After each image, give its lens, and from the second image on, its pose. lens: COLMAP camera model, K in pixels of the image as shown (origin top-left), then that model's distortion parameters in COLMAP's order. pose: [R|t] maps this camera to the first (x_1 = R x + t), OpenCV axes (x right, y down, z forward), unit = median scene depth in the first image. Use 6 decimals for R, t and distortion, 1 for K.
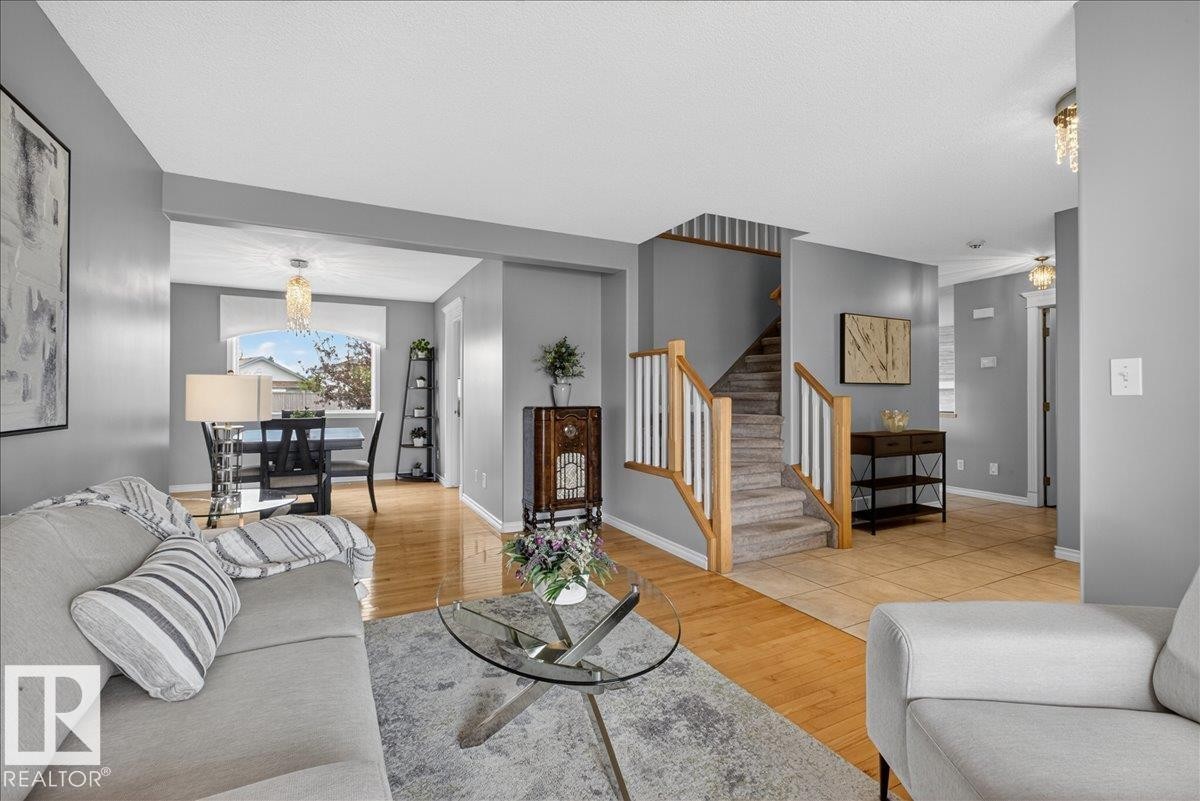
lens RADIAL K [[526.9, 0, 592.9], [0, 526.9, 393.8], [0, 0, 1]] dist [-0.008001, 0.000333]
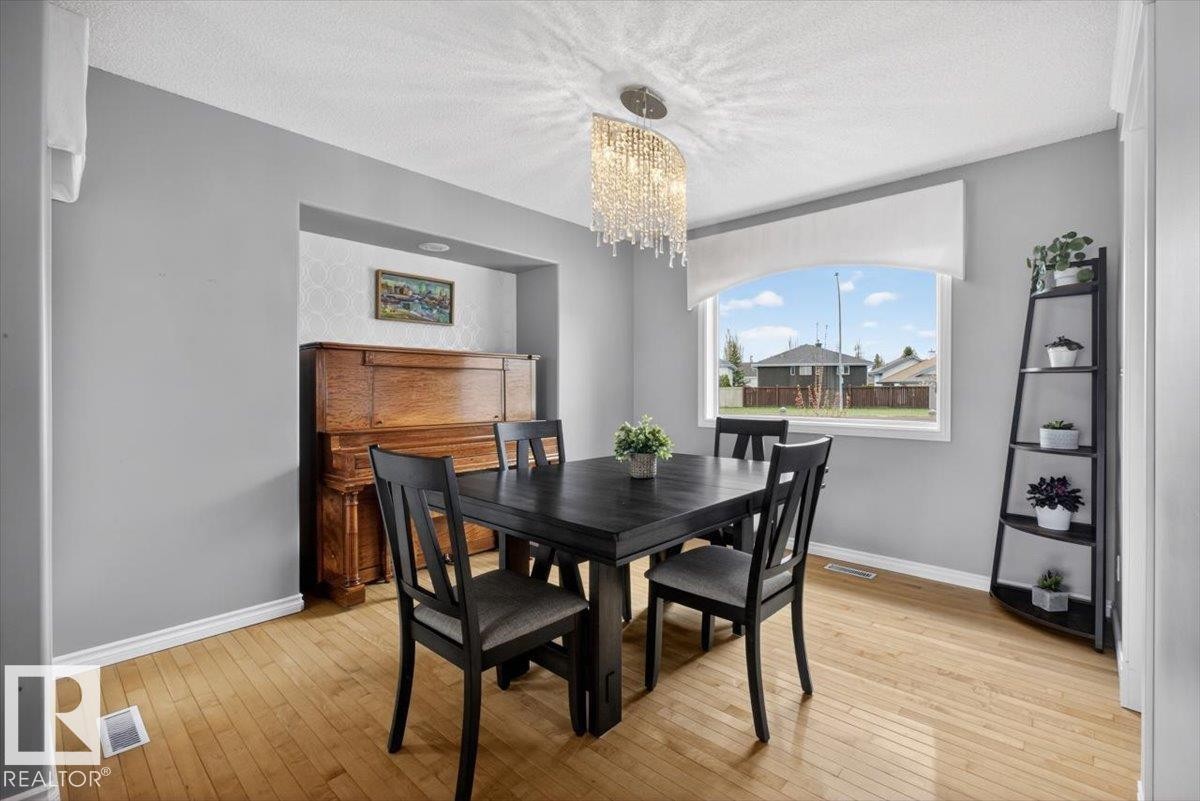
lens RADIAL K [[526.9, 0, 592.9], [0, 526.9, 393.8], [0, 0, 1]] dist [-0.008001, 0.000333]
pose [[0.360141, 0.004335, -0.932888, -0.106686], [0.004966, 0.999966, 0.006563, 0.001207], [0.932885, -0.006996, 0.360107, 0.568176]]
